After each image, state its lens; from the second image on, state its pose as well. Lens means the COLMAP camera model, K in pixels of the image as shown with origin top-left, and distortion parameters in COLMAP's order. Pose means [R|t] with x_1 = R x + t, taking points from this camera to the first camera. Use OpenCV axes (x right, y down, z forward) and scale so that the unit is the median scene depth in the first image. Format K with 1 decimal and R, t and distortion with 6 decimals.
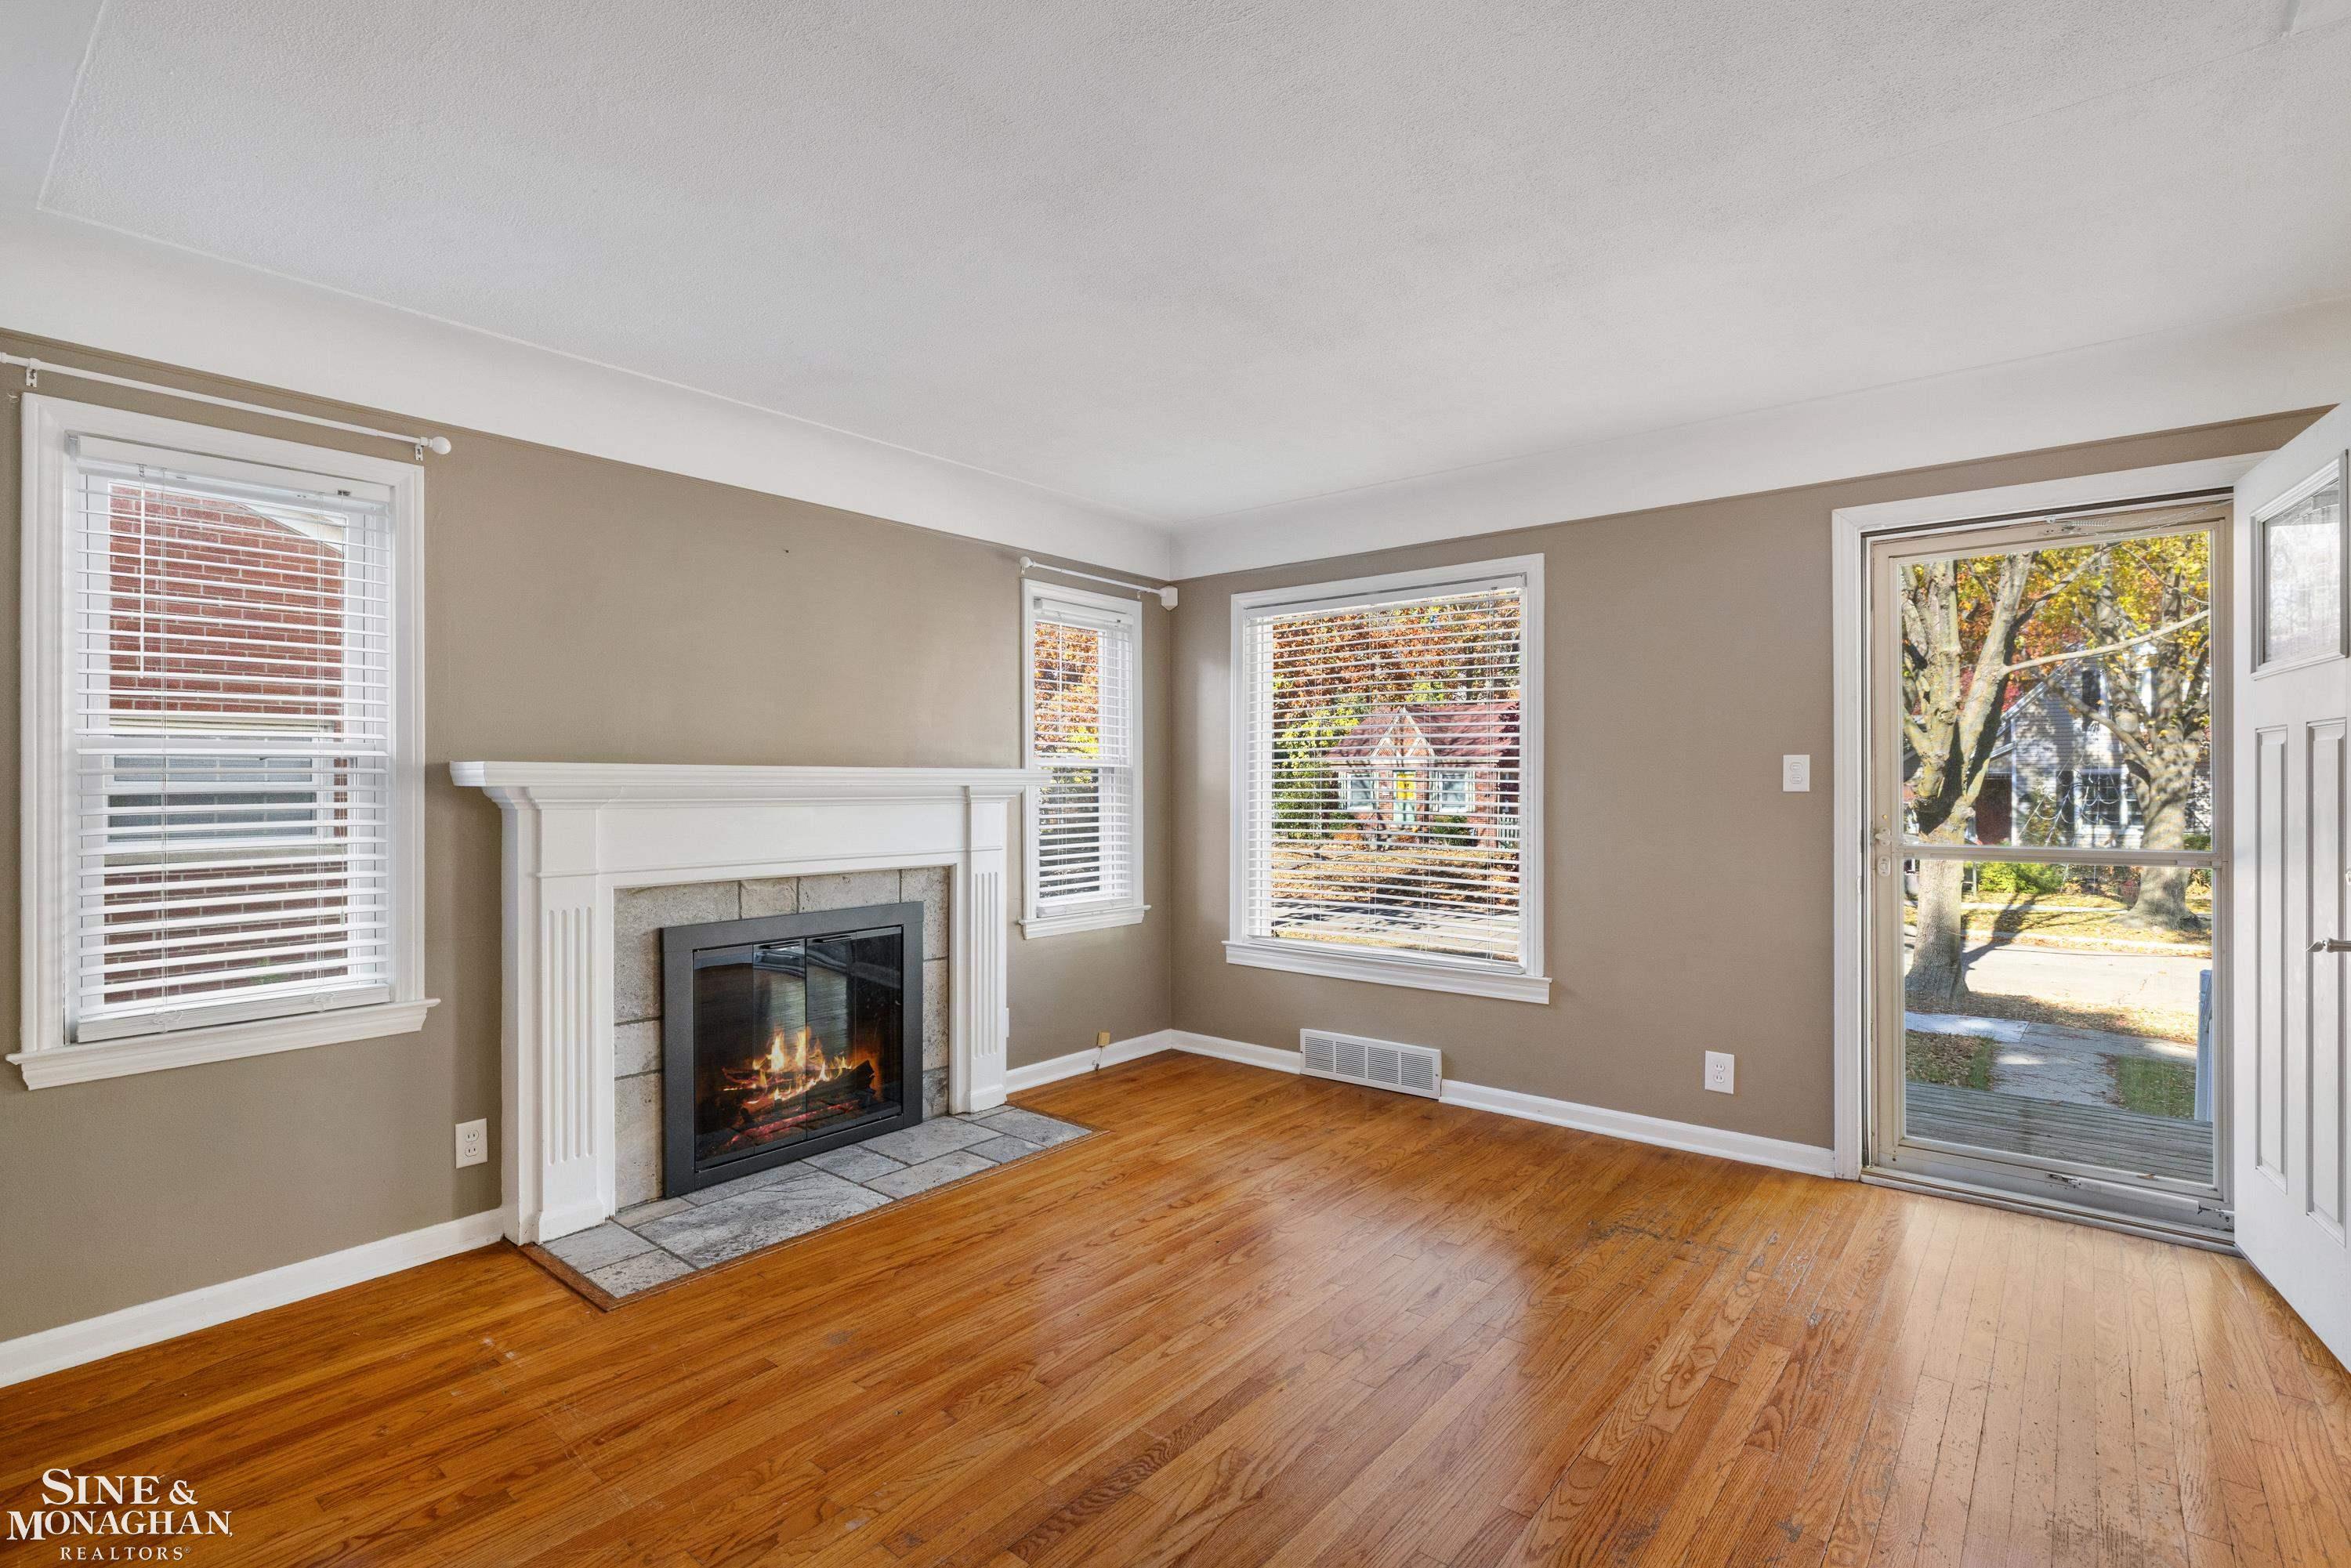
lens RADIAL K [[1098.9, 0, 1179.4], [0, 1098.9, 780.7], [0, 0, 1]] dist [-0.001712, 0.000254]
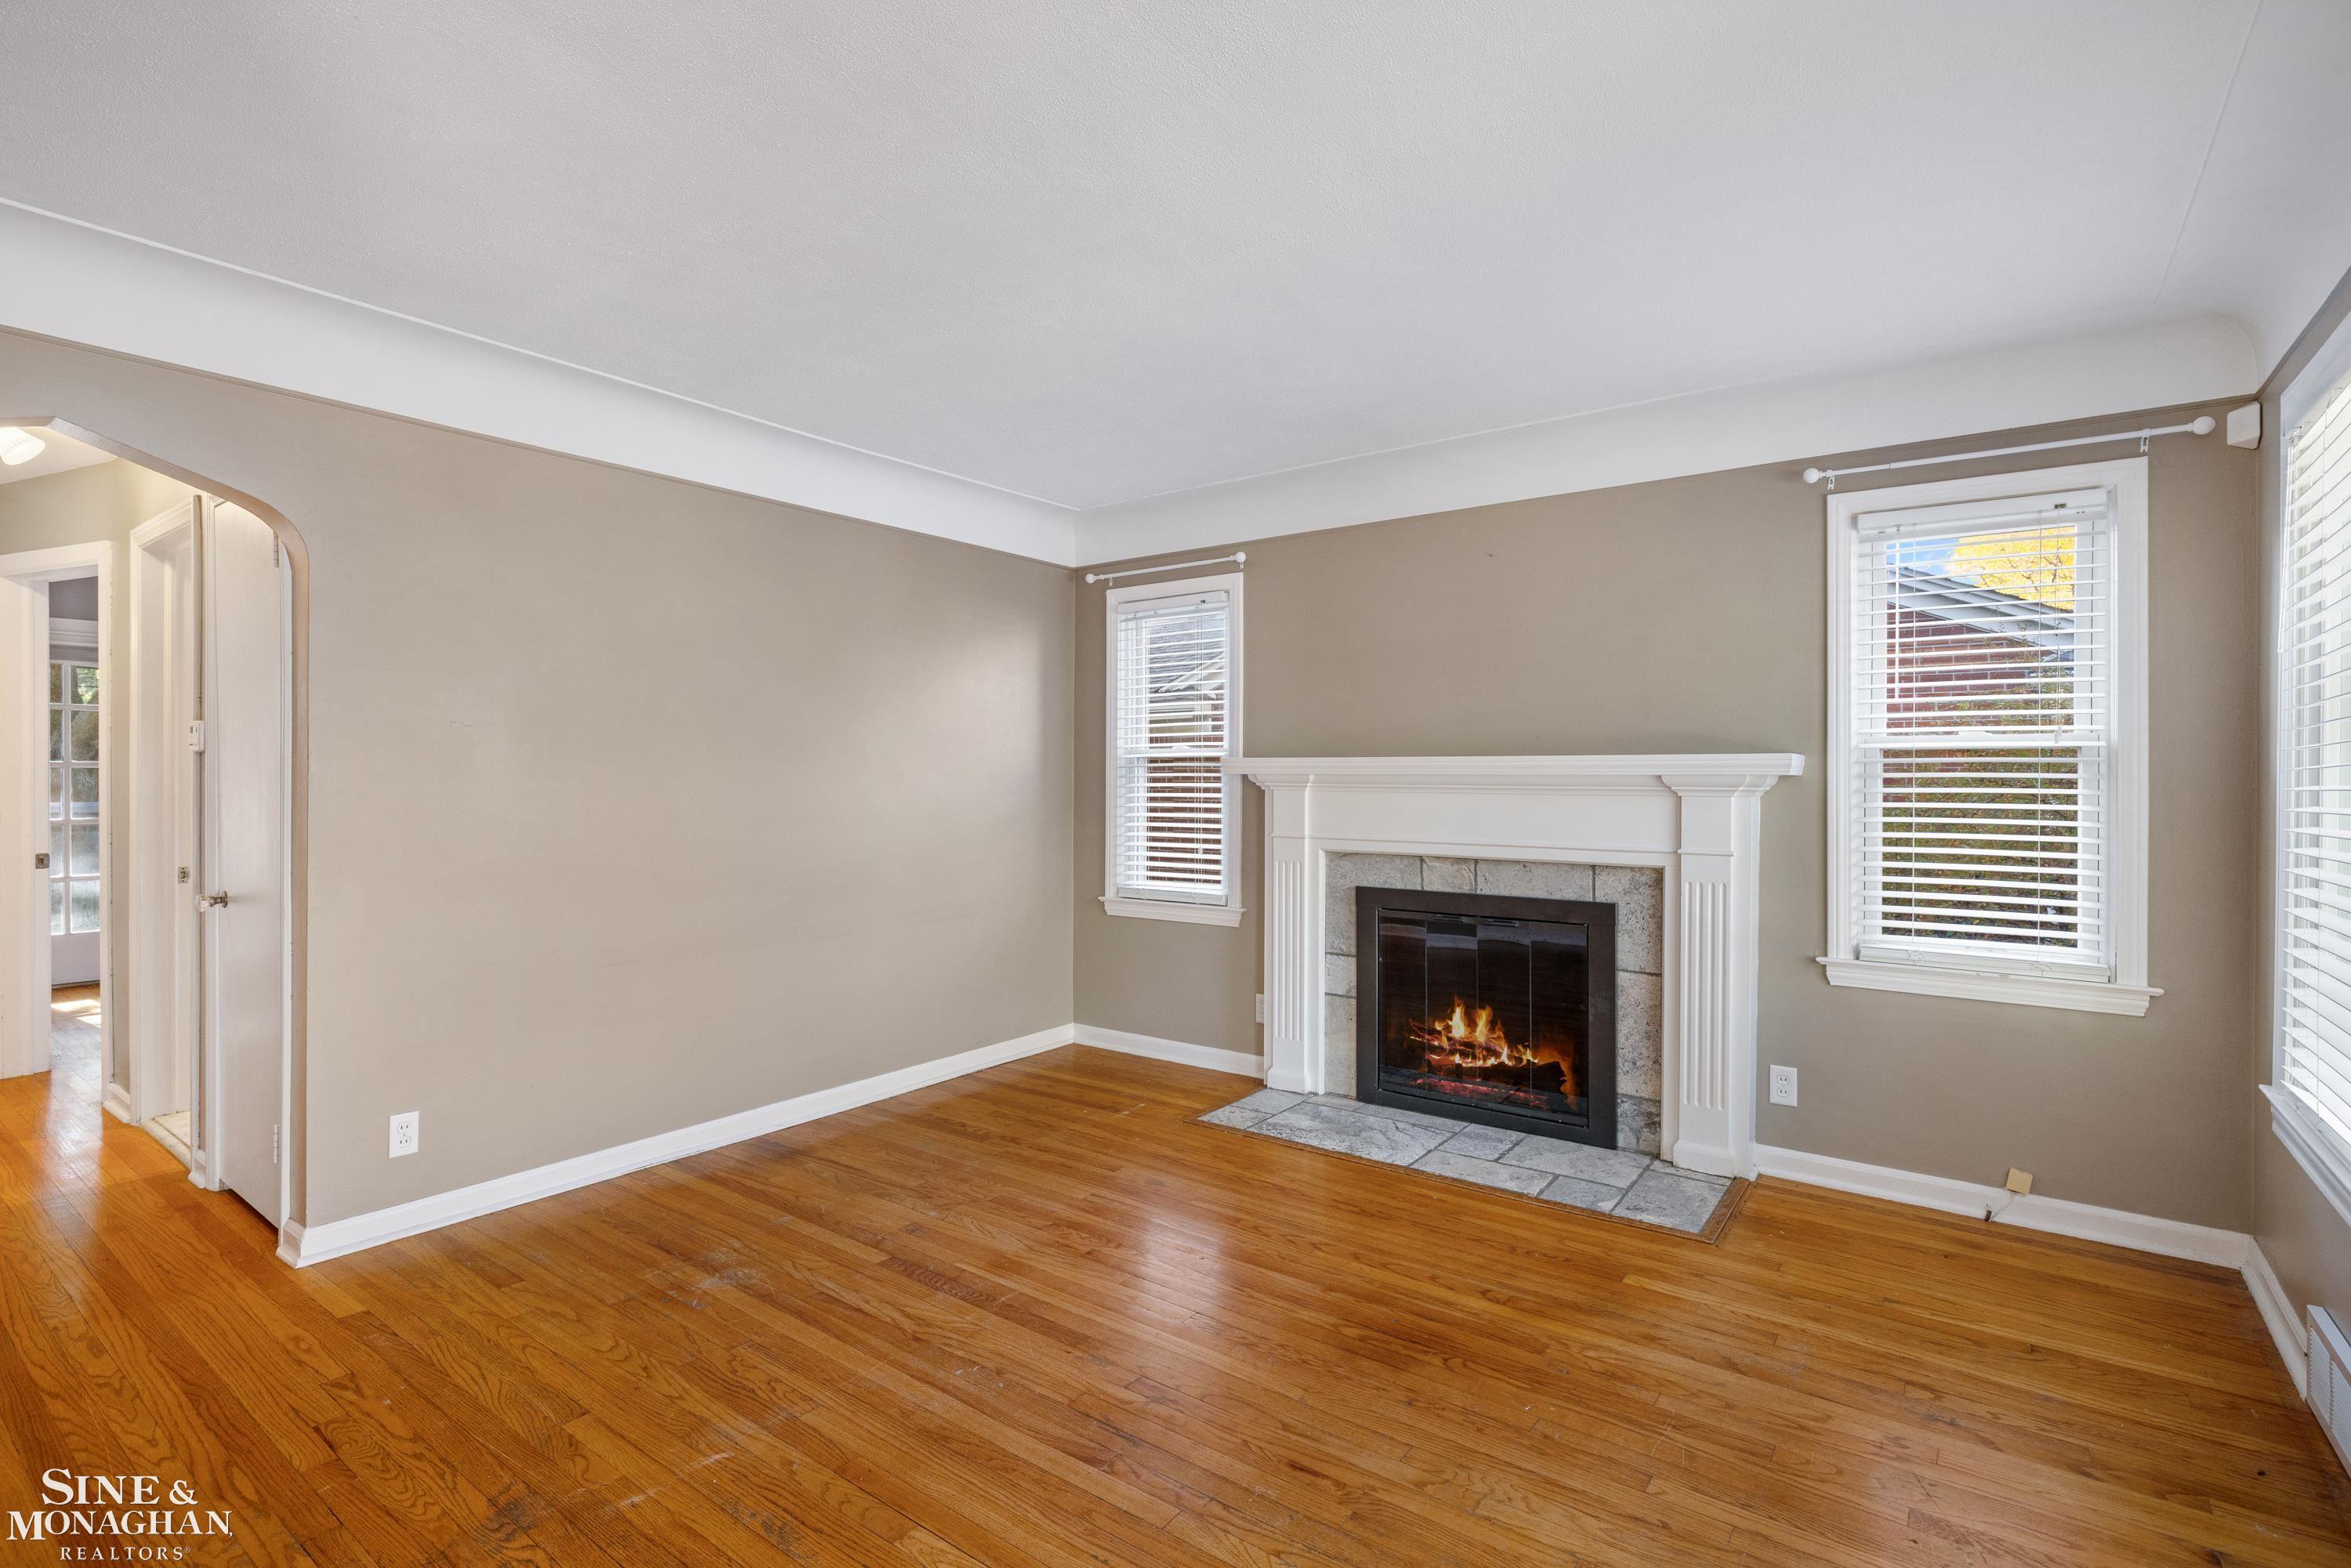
lens RADIAL K [[1098.9, 0, 1179.4], [0, 1098.9, 780.7], [0, 0, 1]] dist [-0.001712, 0.000254]
pose [[0.054988, 0.003286, -0.998482, 0.768866], [-0.000736, 0.999994, 0.003251, 0.008281], [0.998487, 0.000556, 0.054990, 0.711982]]
